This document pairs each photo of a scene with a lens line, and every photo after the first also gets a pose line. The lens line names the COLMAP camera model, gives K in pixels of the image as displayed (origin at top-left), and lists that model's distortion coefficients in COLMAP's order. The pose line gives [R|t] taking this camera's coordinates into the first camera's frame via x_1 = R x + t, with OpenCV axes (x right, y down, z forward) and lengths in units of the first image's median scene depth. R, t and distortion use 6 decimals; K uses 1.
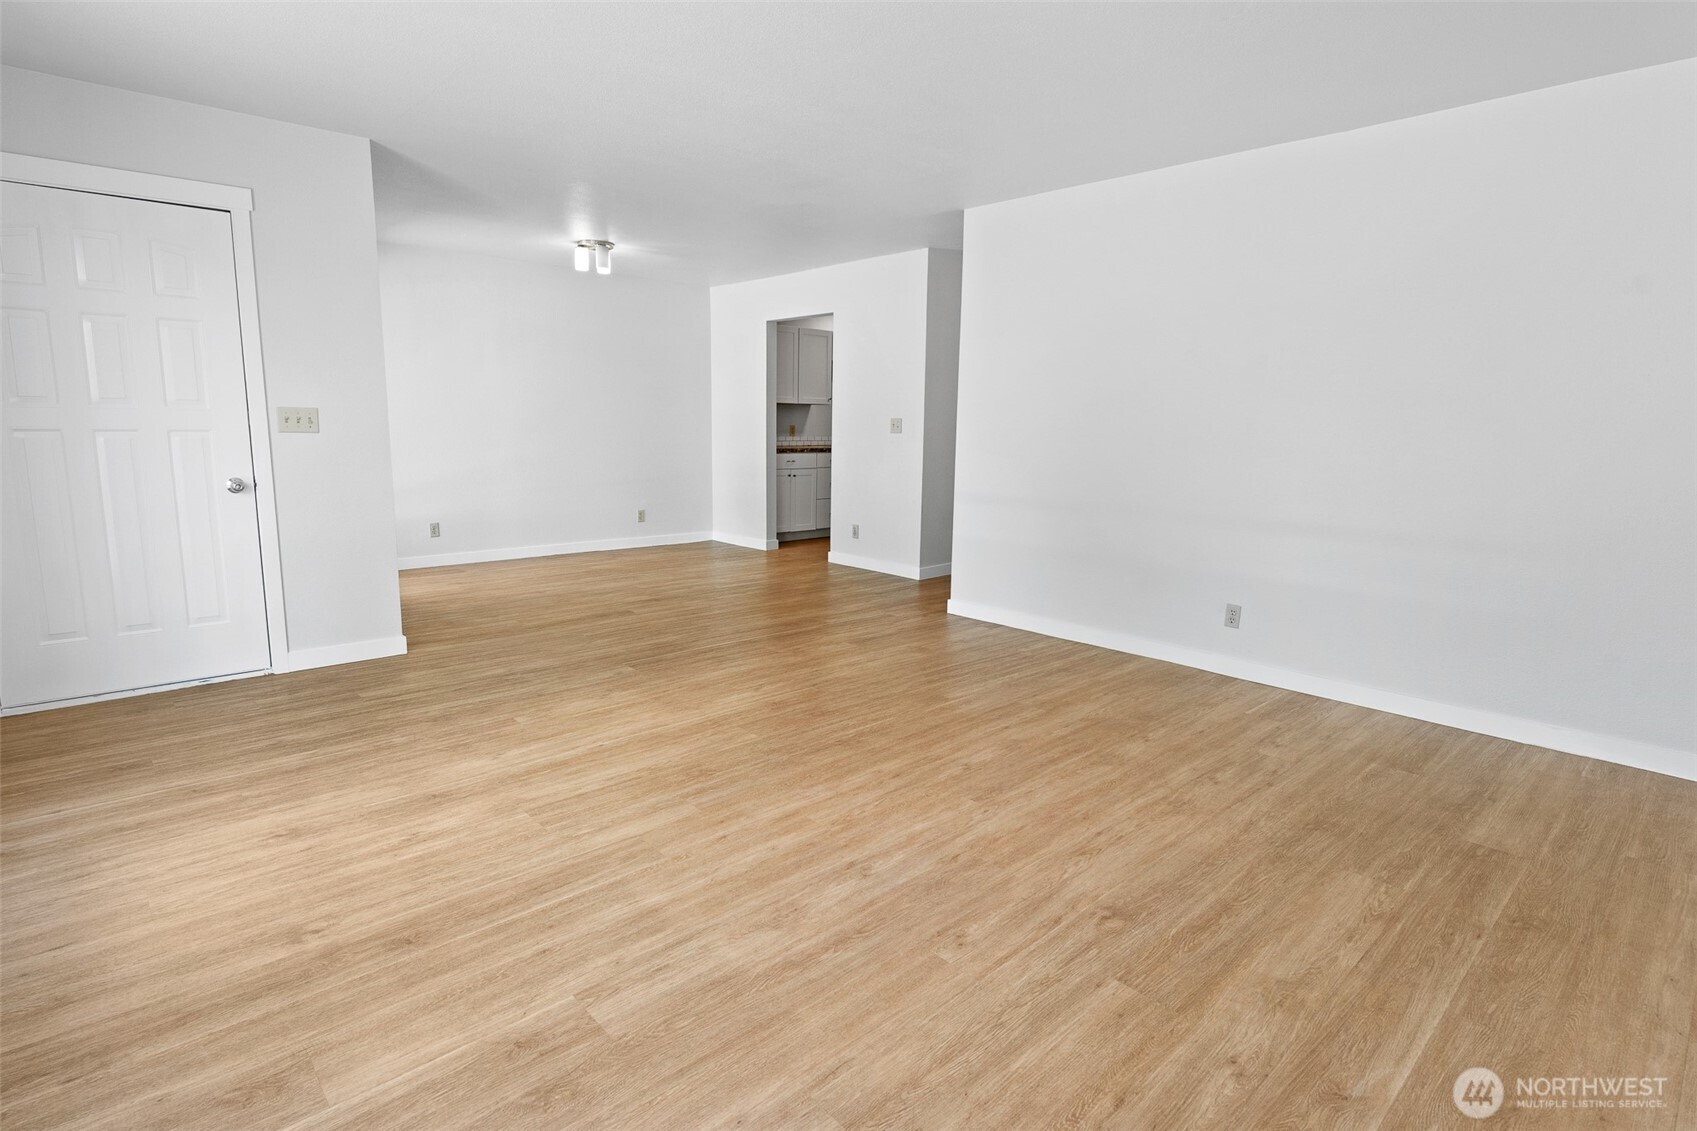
lens RADIAL K [[862.7, 0, 848.5], [0, 862.7, 565.5], [0, 0, 1]] dist [-0.012427, 0.000802]
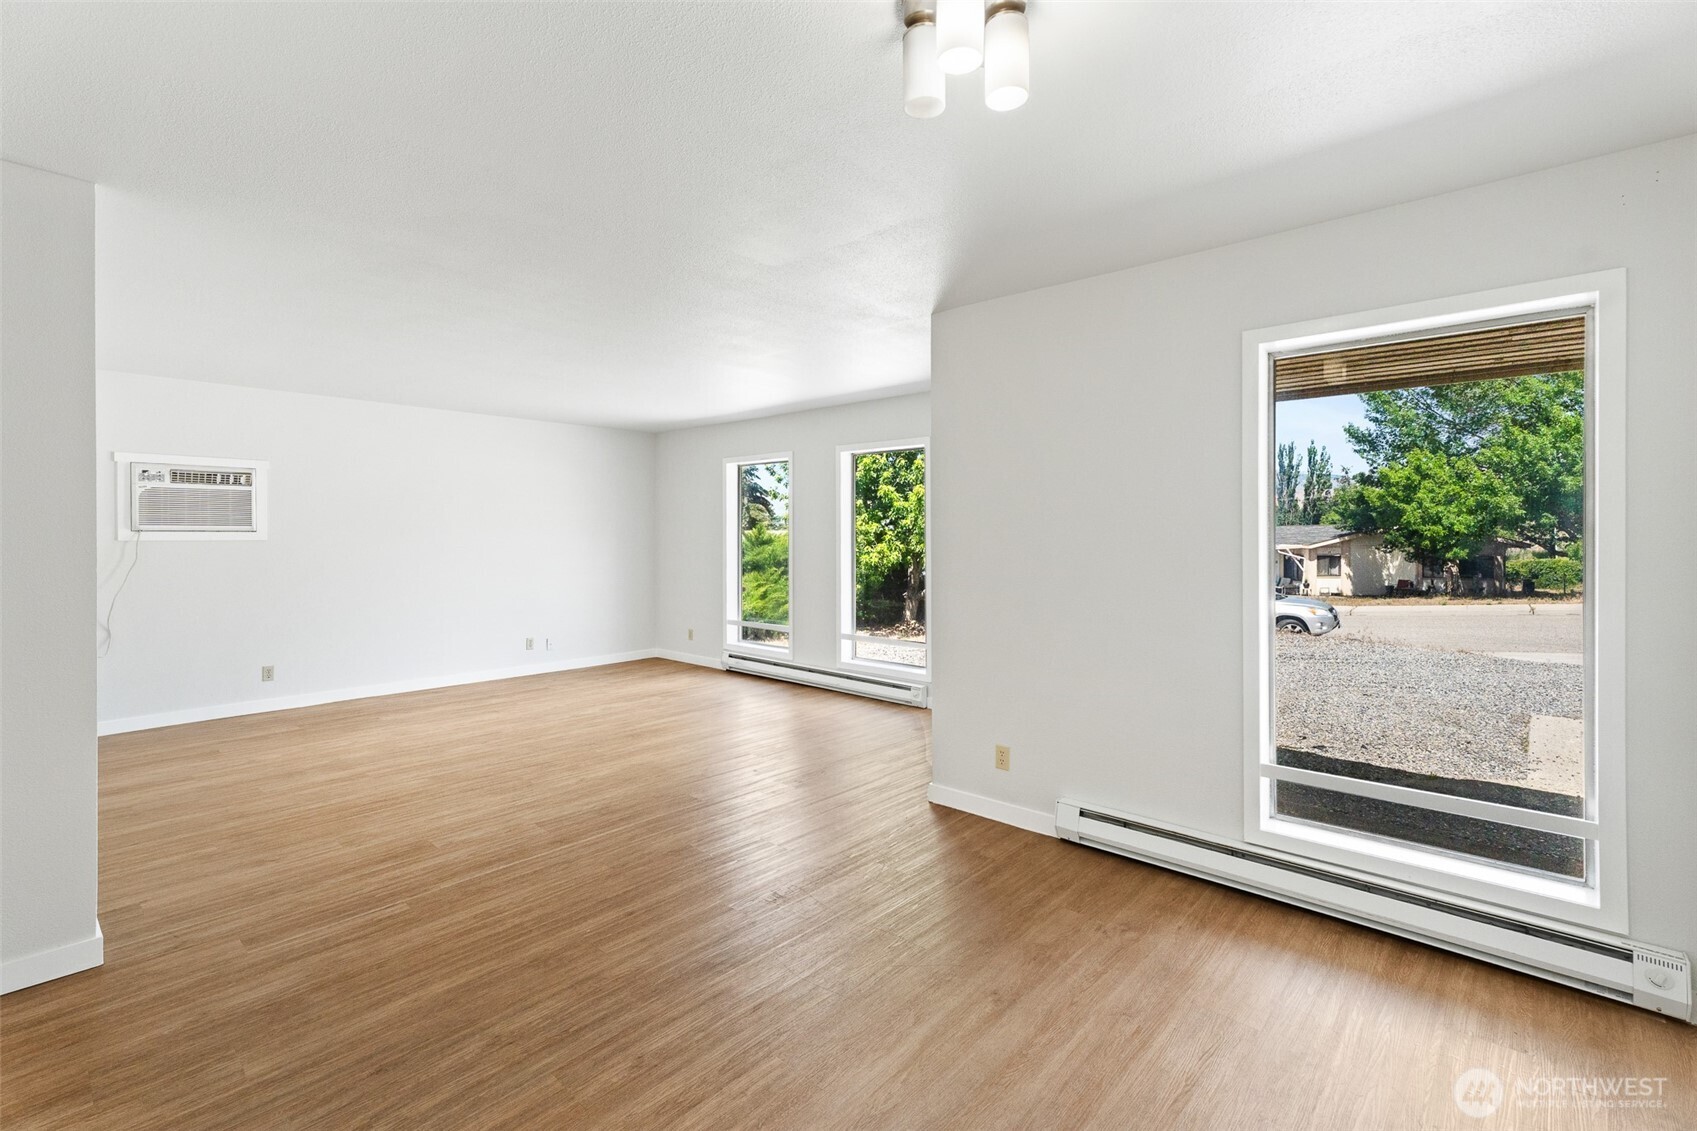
lens RADIAL K [[758.7, 0, 841.0], [0, 758.7, 526.2], [0, 0, 1]] dist [0.019851, -0.000148]
pose [[-0.996652, -0.012566, -0.080790, -0.411493], [-0.025089, 0.987452, 0.155911, -0.419196], [0.077817, 0.157416, -0.984462, 2.202901]]
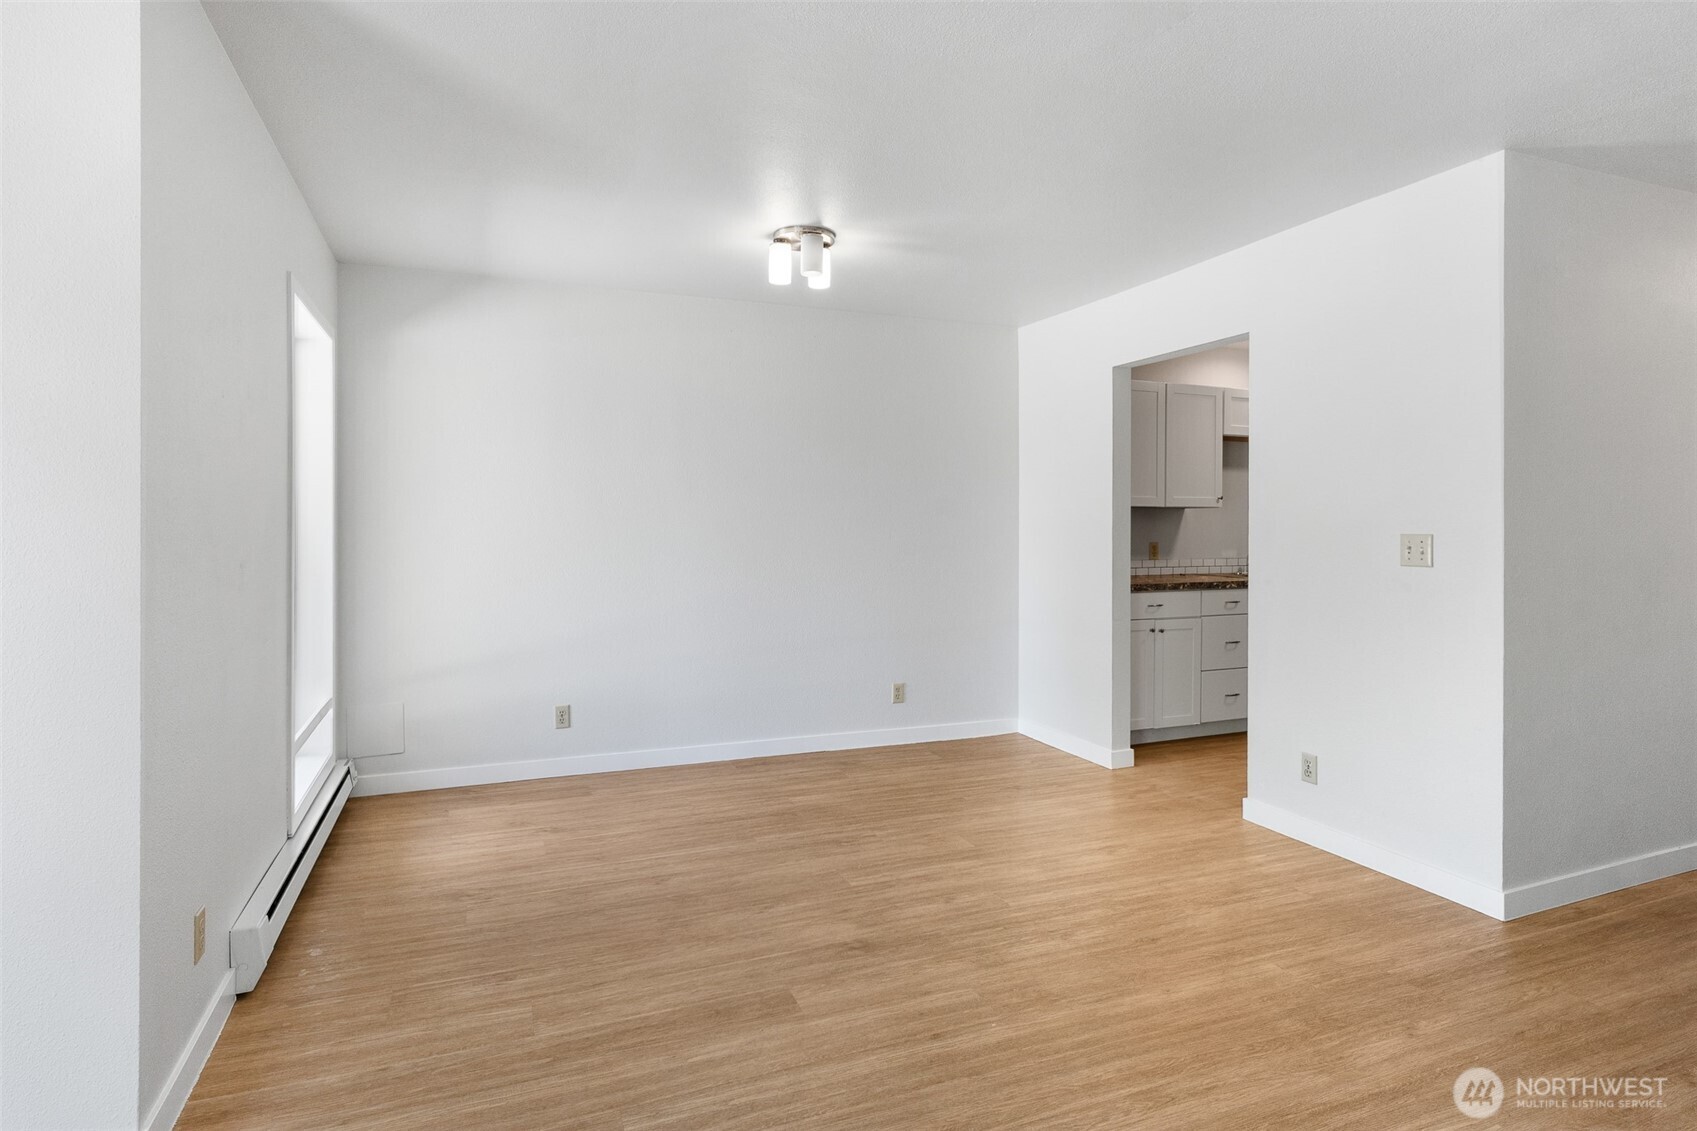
lens RADIAL K [[897.6, 0, 846.0], [0, 897.6, 527.7], [0, 0, 1]] dist [-0.000465, 0.000149]
pose [[0.932936, -0.012899, -0.359810, -0.100443], [-0.046717, 0.986572, -0.156500, -0.160014], [0.356998, 0.162814, 0.919807, 0.853946]]
